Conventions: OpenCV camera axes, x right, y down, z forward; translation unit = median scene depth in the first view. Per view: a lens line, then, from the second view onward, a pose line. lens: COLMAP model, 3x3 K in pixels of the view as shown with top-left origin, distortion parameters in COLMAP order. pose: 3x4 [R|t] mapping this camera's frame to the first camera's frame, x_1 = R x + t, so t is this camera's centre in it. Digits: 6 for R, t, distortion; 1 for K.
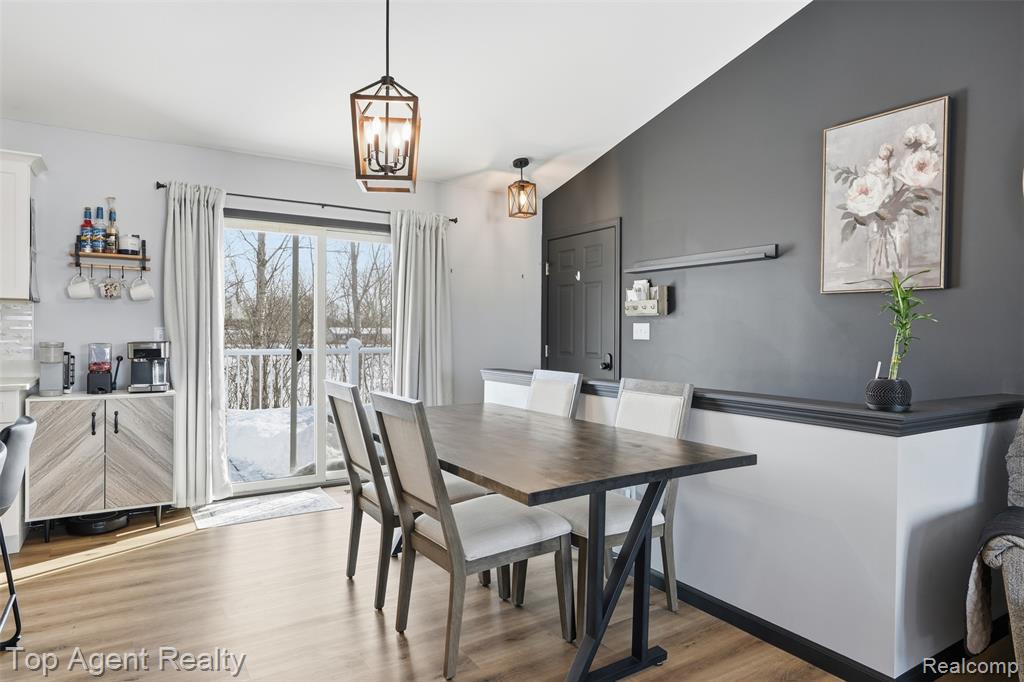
lens RADIAL K [[615.8, 0, 524.6], [0, 615.8, 338.6], [0, 0, 1]] dist [-0.004069, -0.001074]
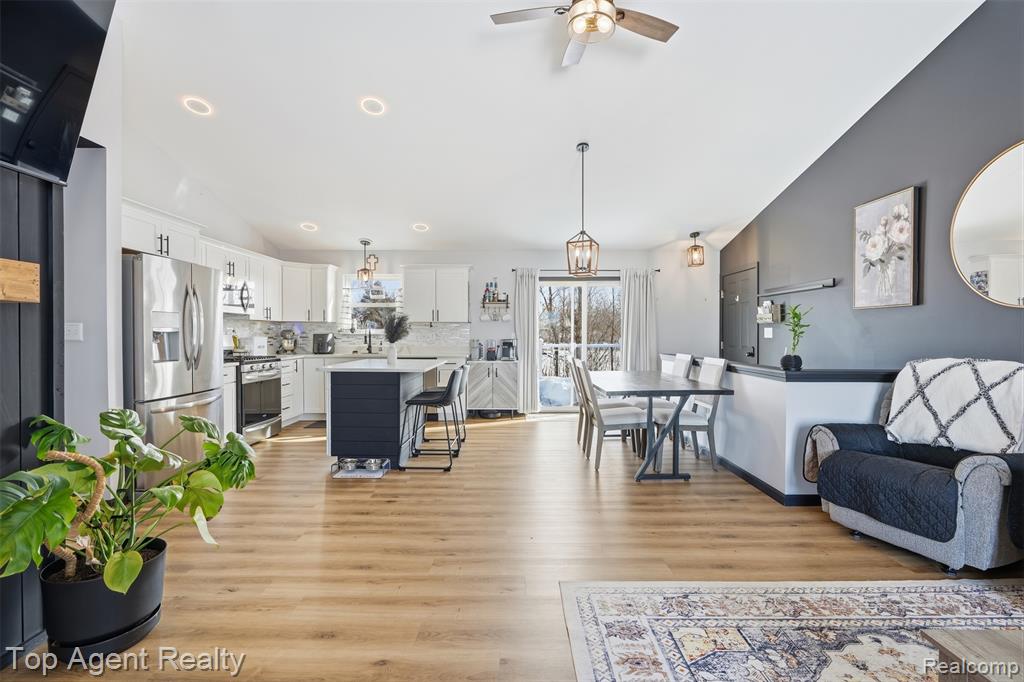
lens RADIAL K [[456.8, 0, 519.5], [0, 456.8, 340.4], [0, 0, 1]] dist [-0.011917, 0.002037]
pose [[0.845451, 0.001210, -0.534052, 0.344053], [0.000343, 0.999996, 0.002810, 0.005329], [0.534053, -0.002559, 0.845447, -0.435277]]
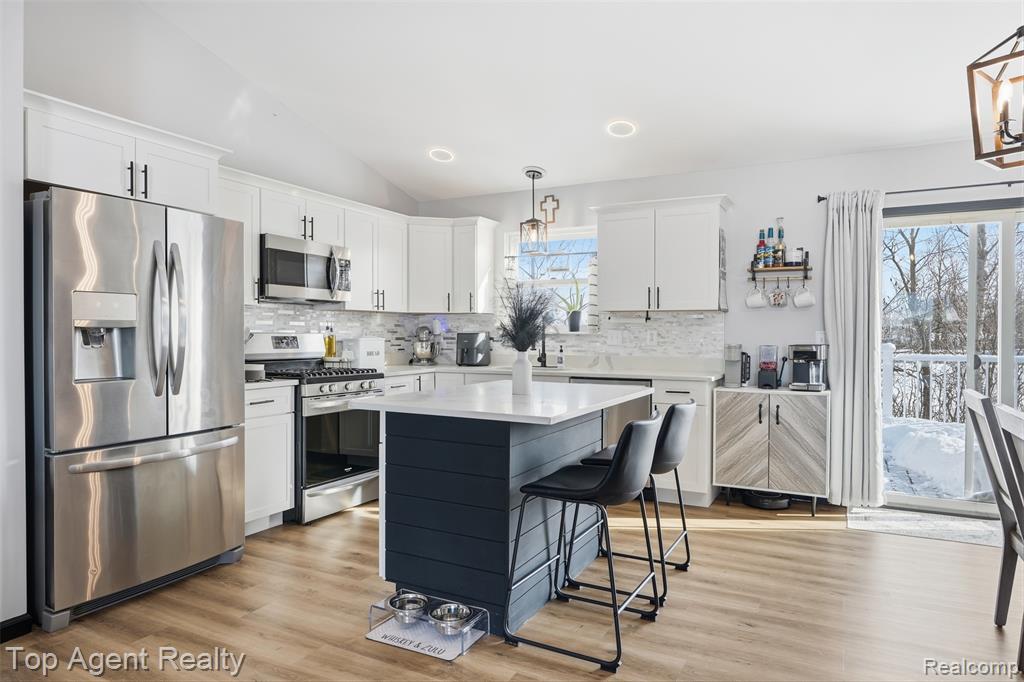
lens RADIAL K [[636.4, 0, 513.8], [0, 636.4, 338.2], [0, 0, 1]] dist [0.001382, 0.000606]
pose [[0.492556, 0.001296, -0.870280, 0.116012], [-0.007311, 0.999970, -0.002649, 0.000718], [0.870250, 0.007667, 0.492550, -0.010453]]
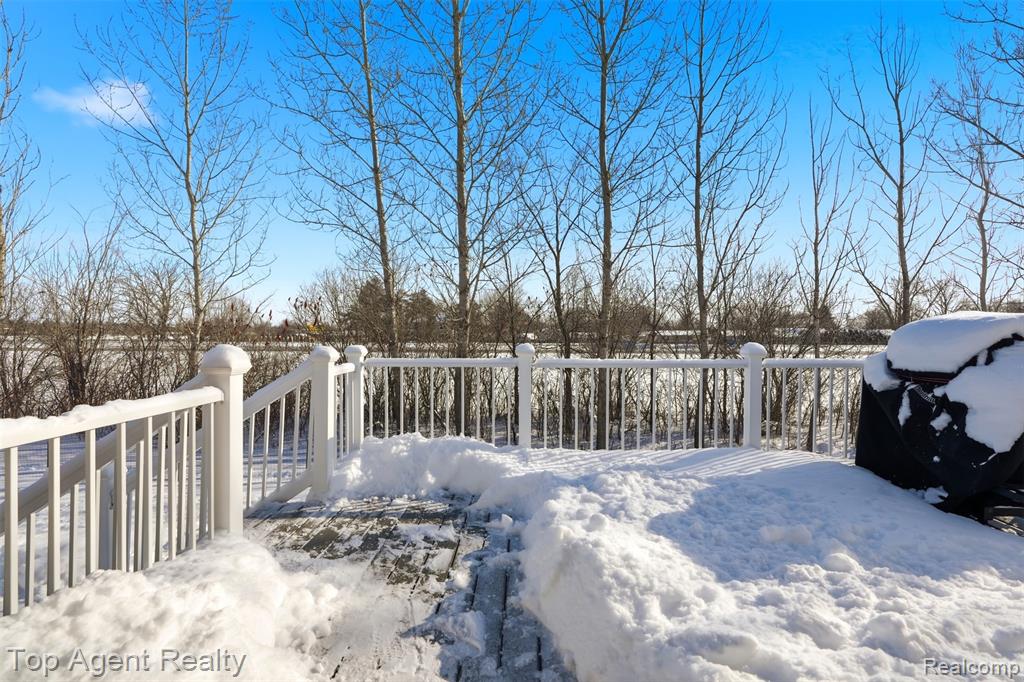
lens RADIAL K [[456.8, 0, 512.2], [0, 456.8, 335.1], [0, 0, 1]] dist [-0.011917, 0.002037]
pose [[0.822333, -0.003197, -0.568998, -0.634121], [-0.003469, 0.999937, -0.010632, -0.005283], [0.568996, 0.010717, 0.822270, 1.449814]]
